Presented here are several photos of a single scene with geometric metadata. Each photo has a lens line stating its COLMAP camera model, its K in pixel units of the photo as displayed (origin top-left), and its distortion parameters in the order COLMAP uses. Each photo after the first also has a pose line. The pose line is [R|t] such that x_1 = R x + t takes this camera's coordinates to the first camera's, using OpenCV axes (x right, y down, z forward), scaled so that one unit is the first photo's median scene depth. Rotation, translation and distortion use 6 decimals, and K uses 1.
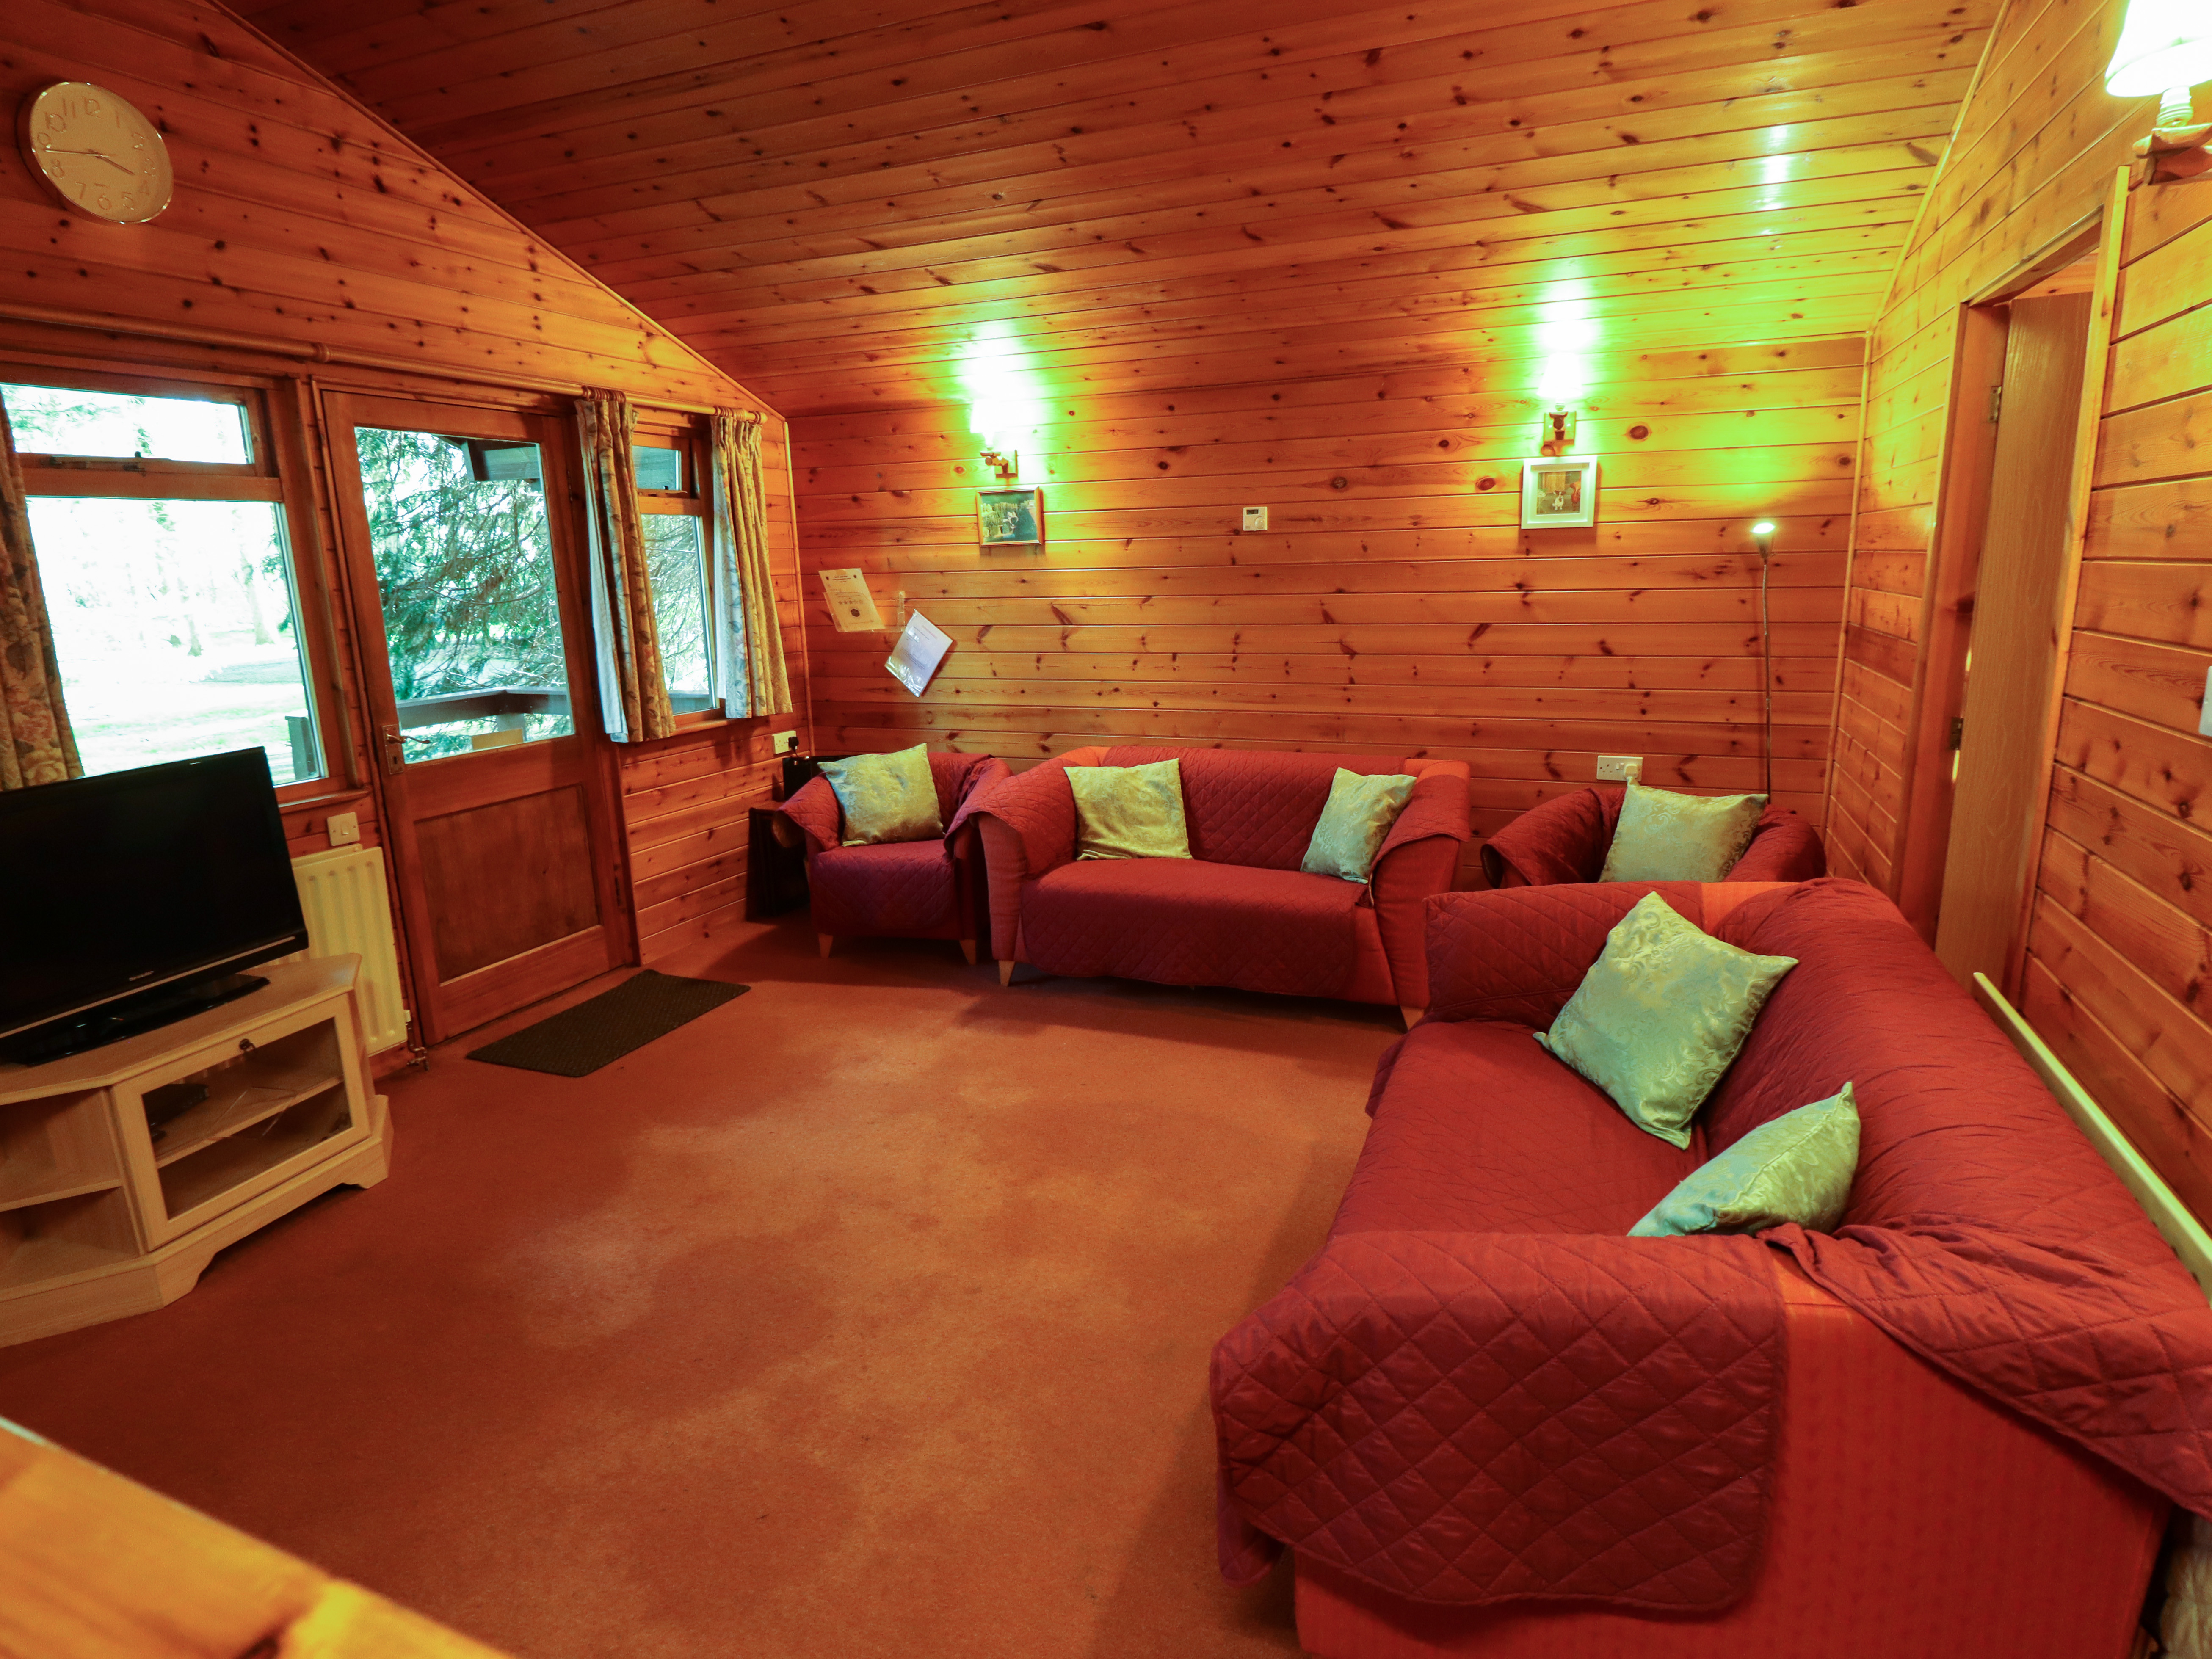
lens RADIAL K [[1166.9, 0, 1124.7], [0, 1166.9, 815.7], [0, 0, 1]] dist [-0.000002, -0.011600]
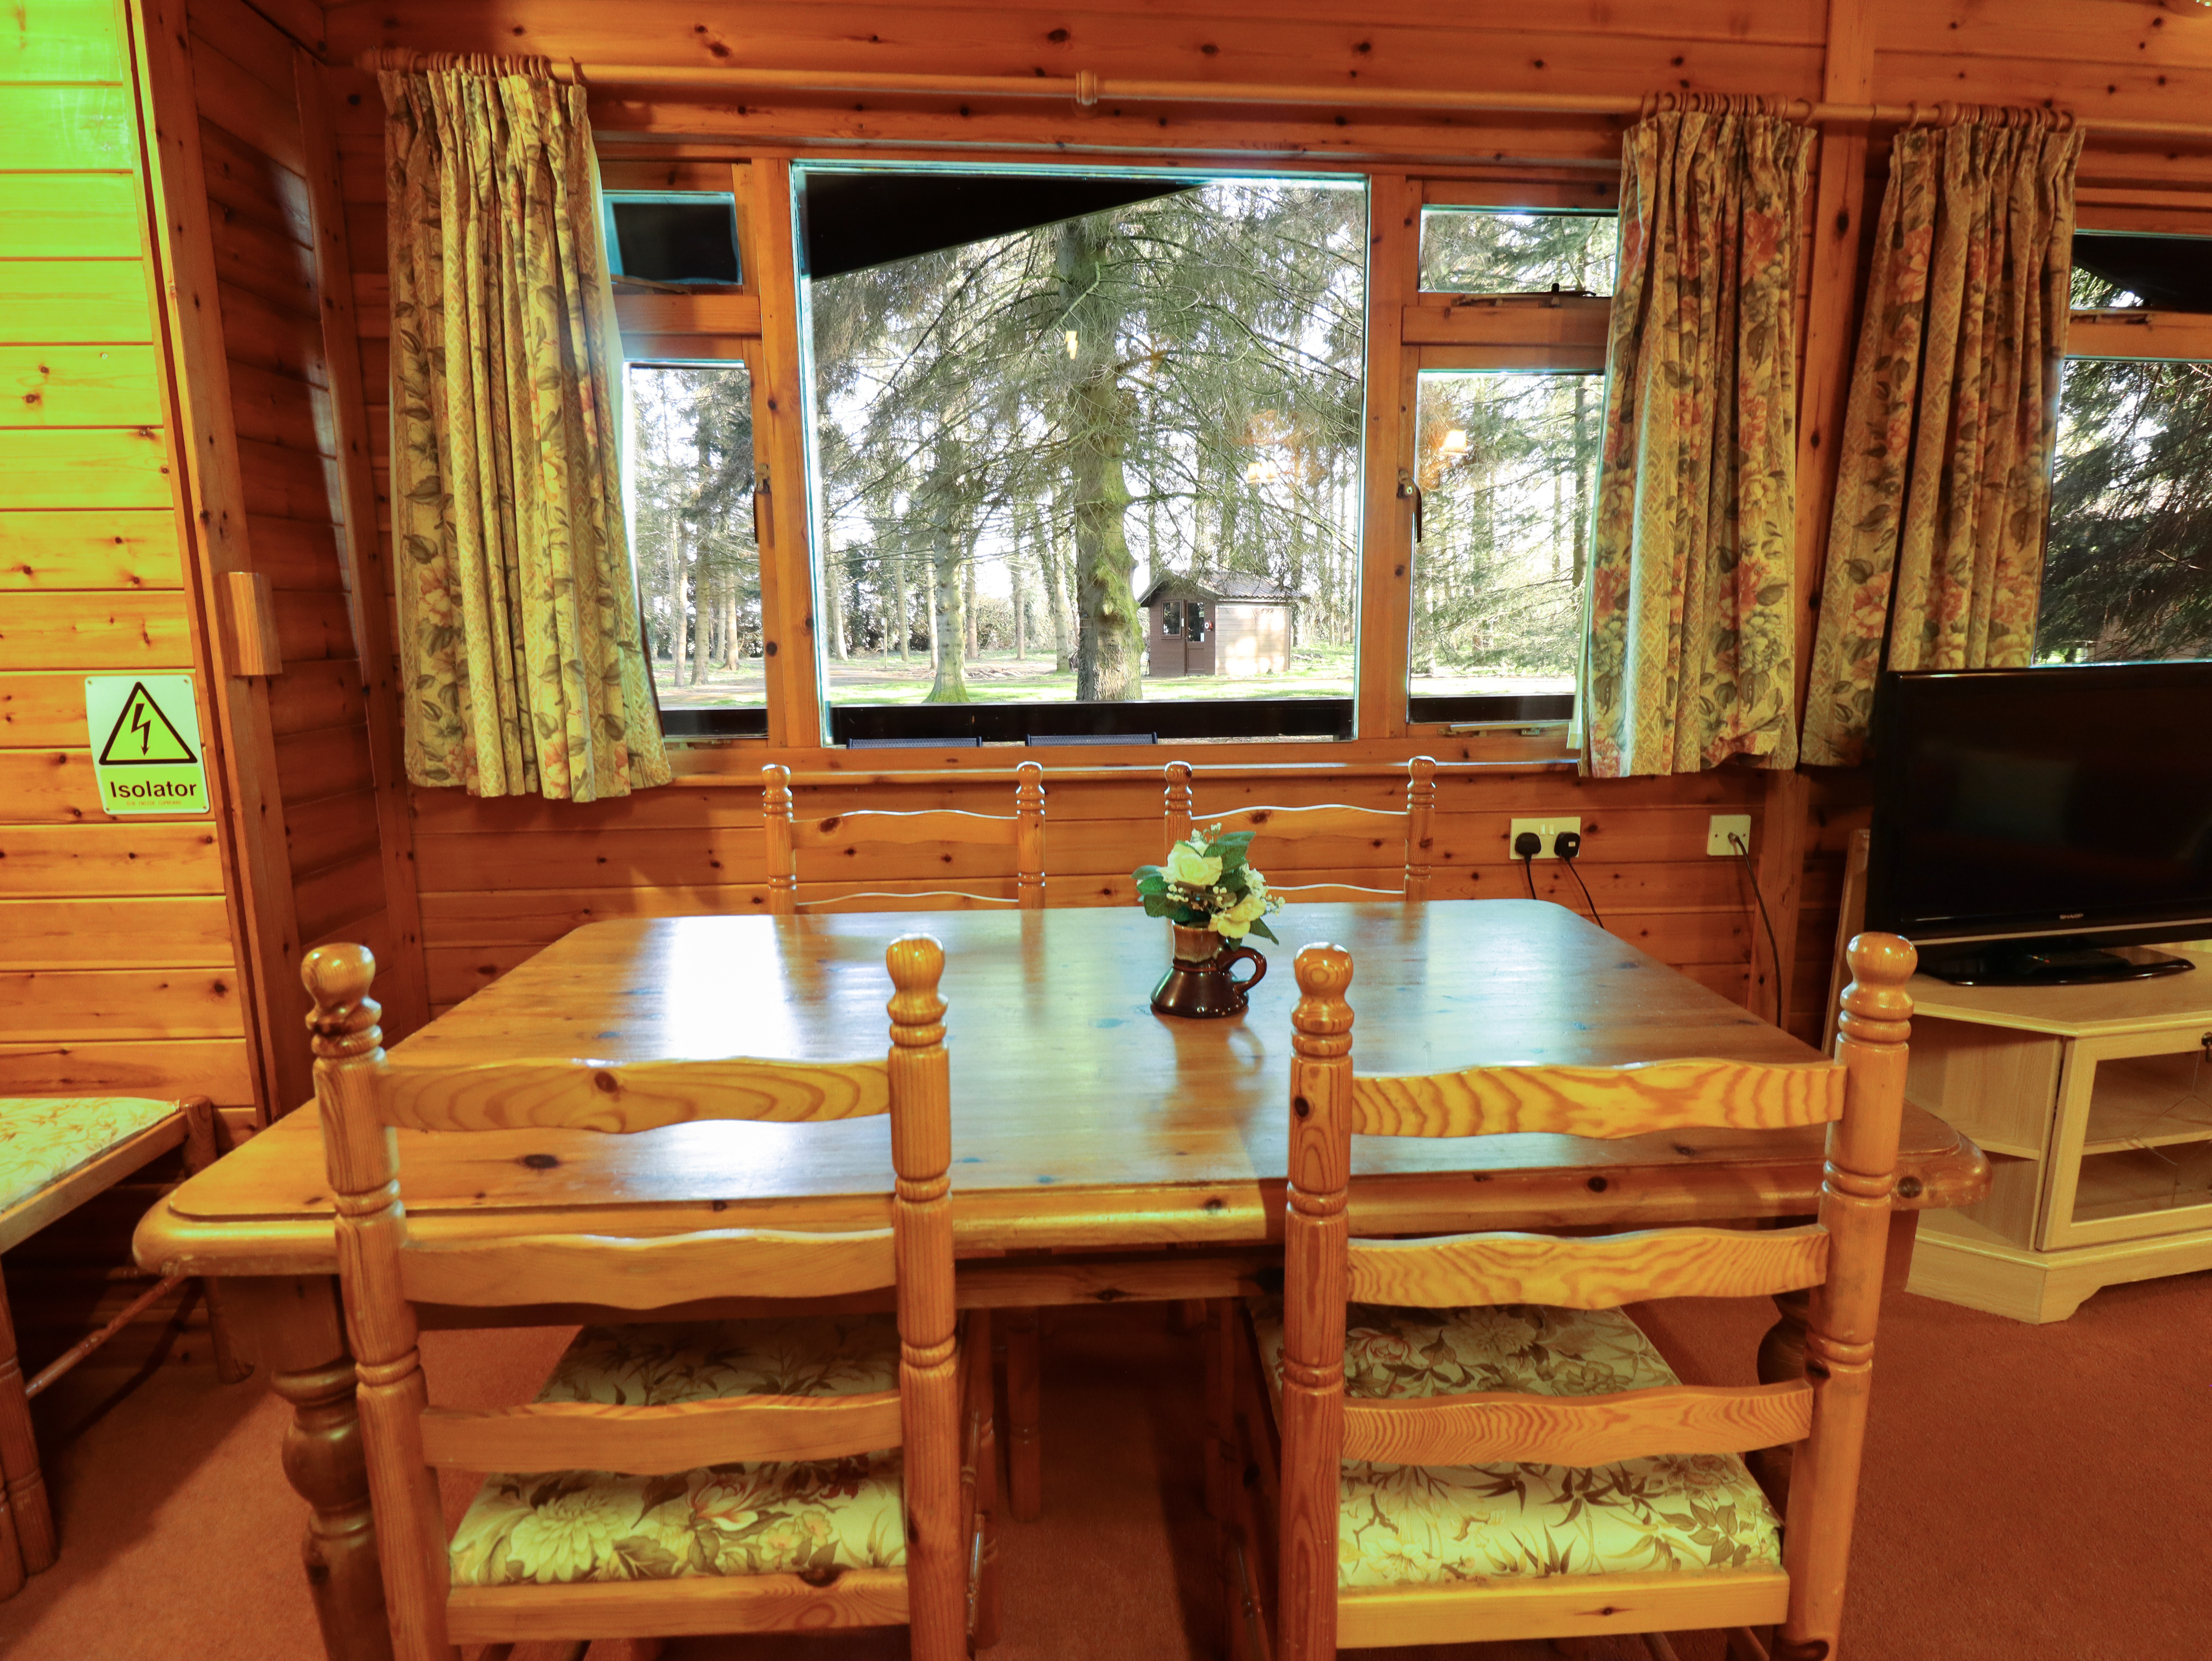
lens RADIAL K [[1167.1, 0, 1126.7], [0, 1167.1, 824.6], [0, 0, 1]] dist [-0.000002, -0.011600]
pose [[0.447071, 0.179951, -0.876211, -0.273999], [-0.196290, 0.975416, 0.100171, 0.076729], [0.872696, 0.127208, 0.471402, 0.017145]]
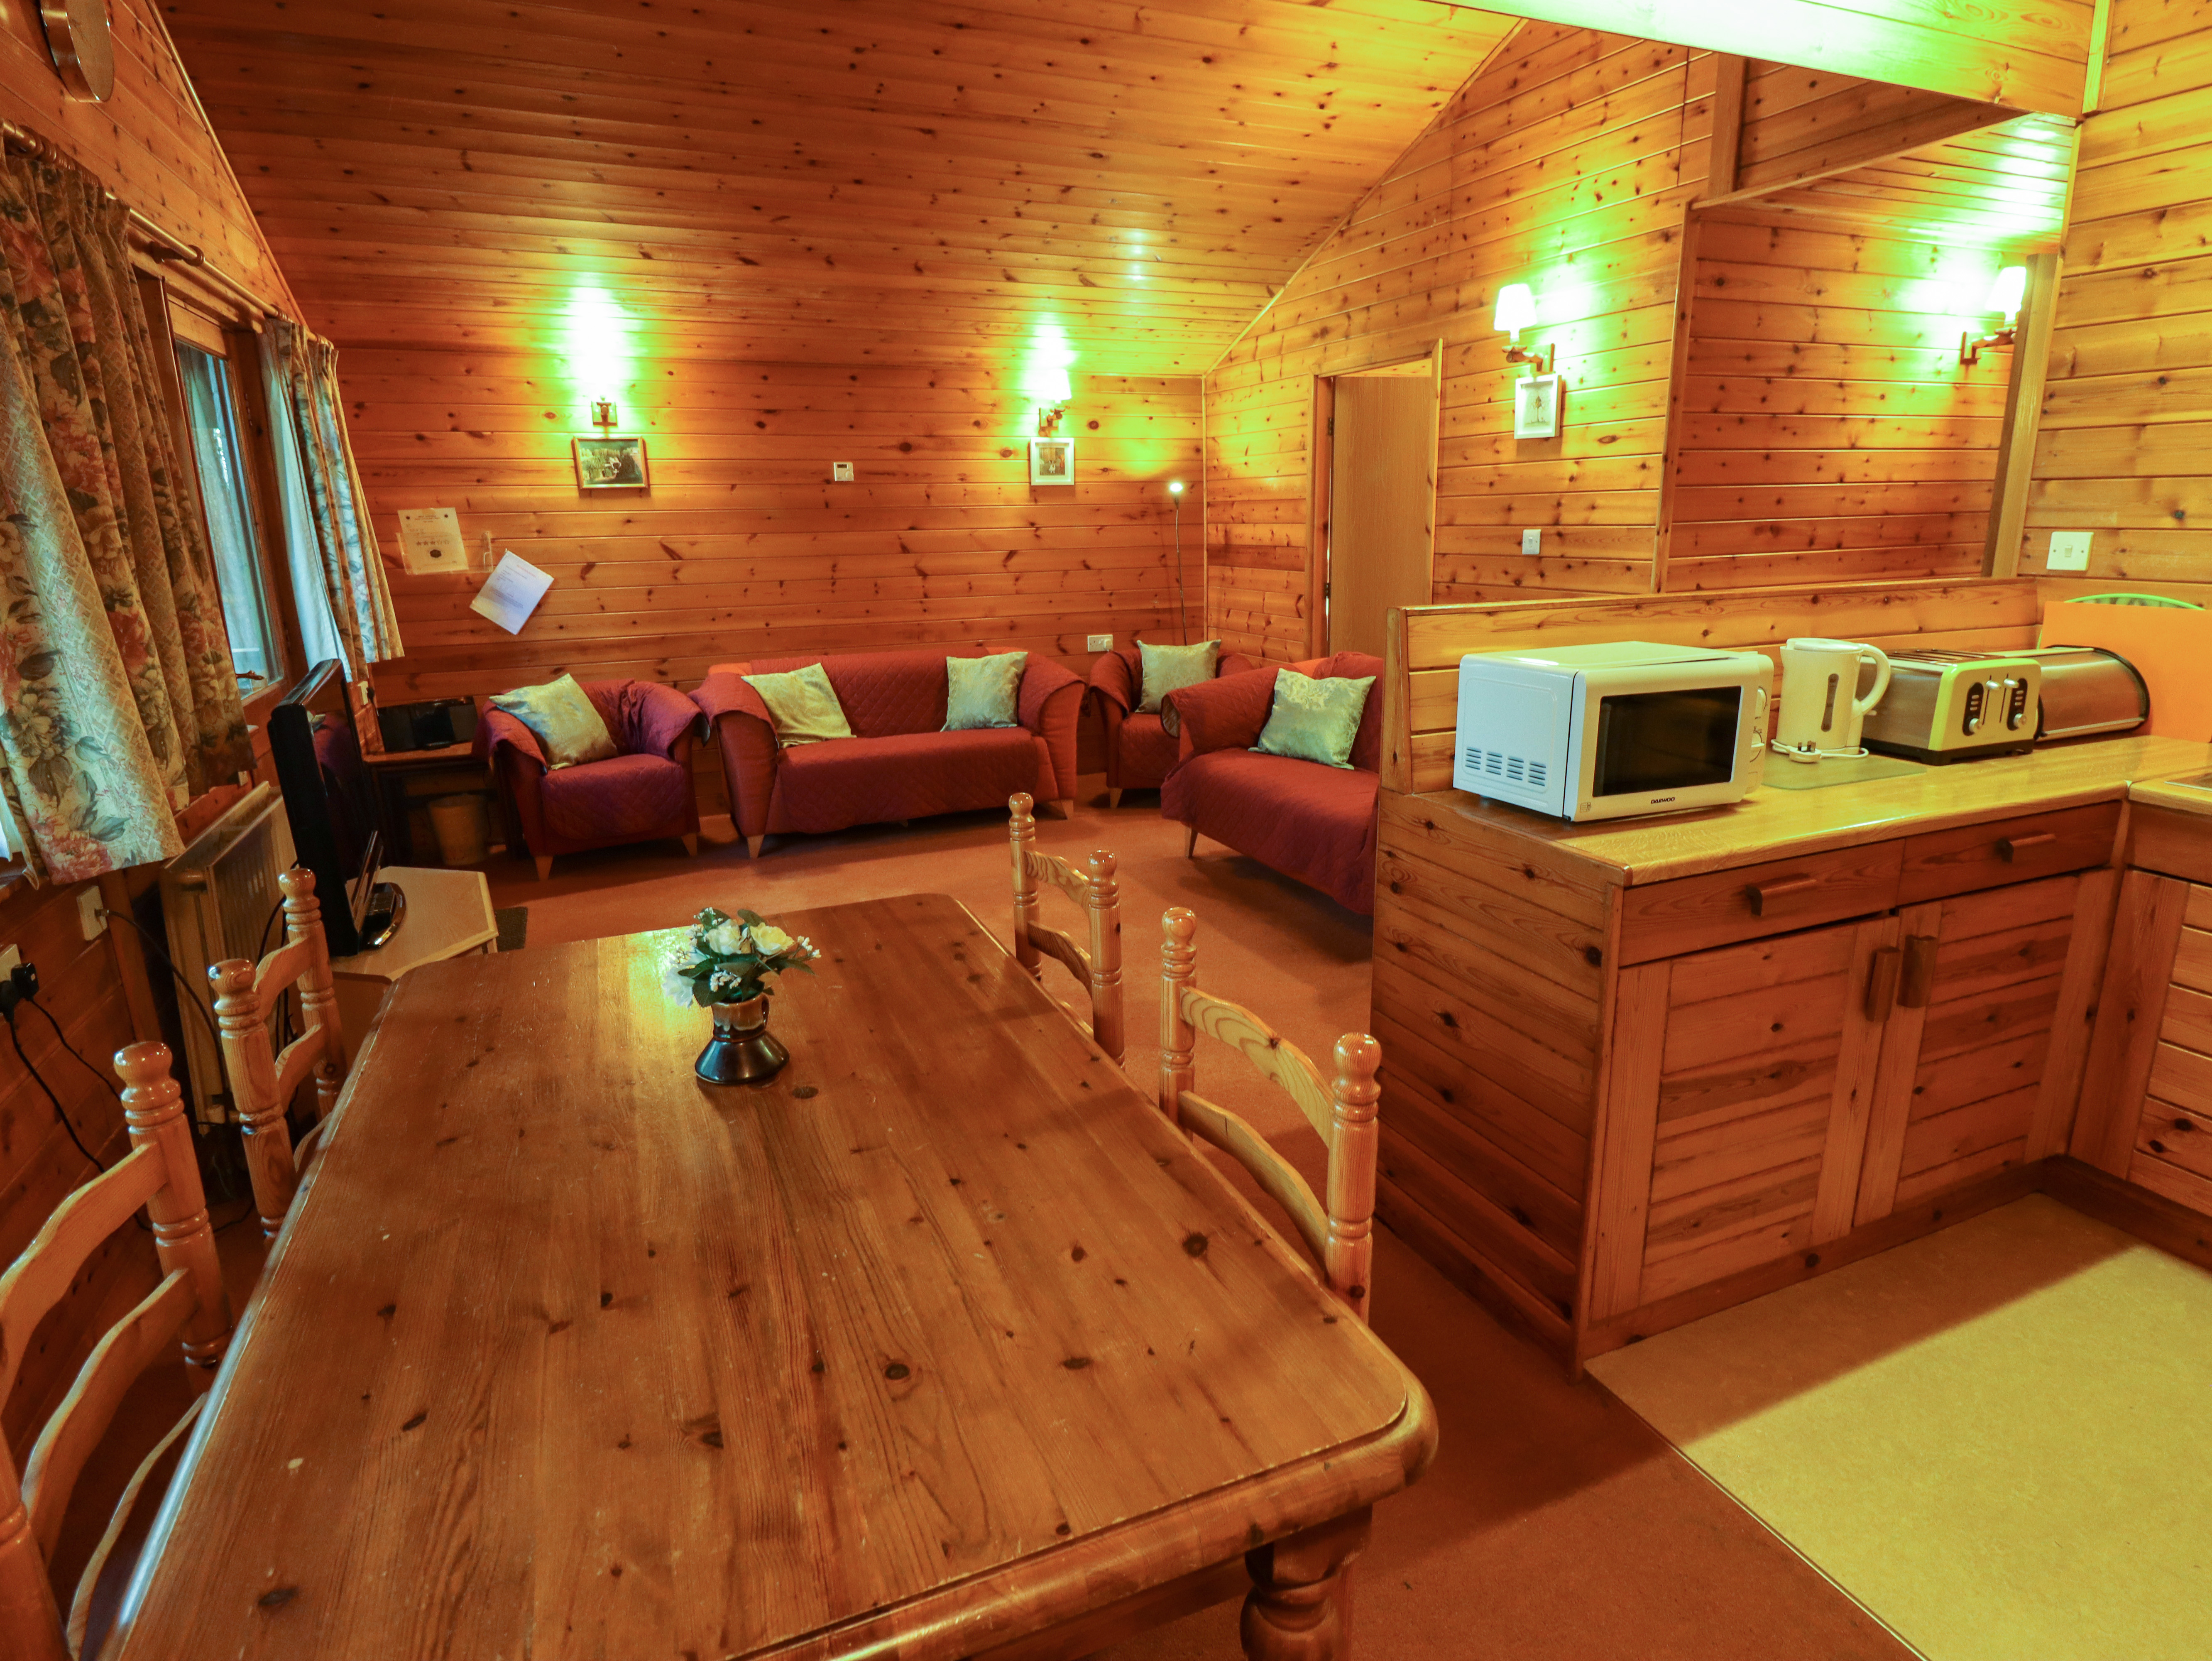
lens RADIAL K [[1214.5, 0, 1126.0], [0, 1214.5, 817.7], [0, 0, 1]] dist [0.002960, -0.013761]
pose [[0.697914, -0.161280, 0.697785, -0.697076], [0.152534, 0.985433, 0.075202, 0.069514], [-0.699749, 0.053951, 0.712348, -0.152223]]
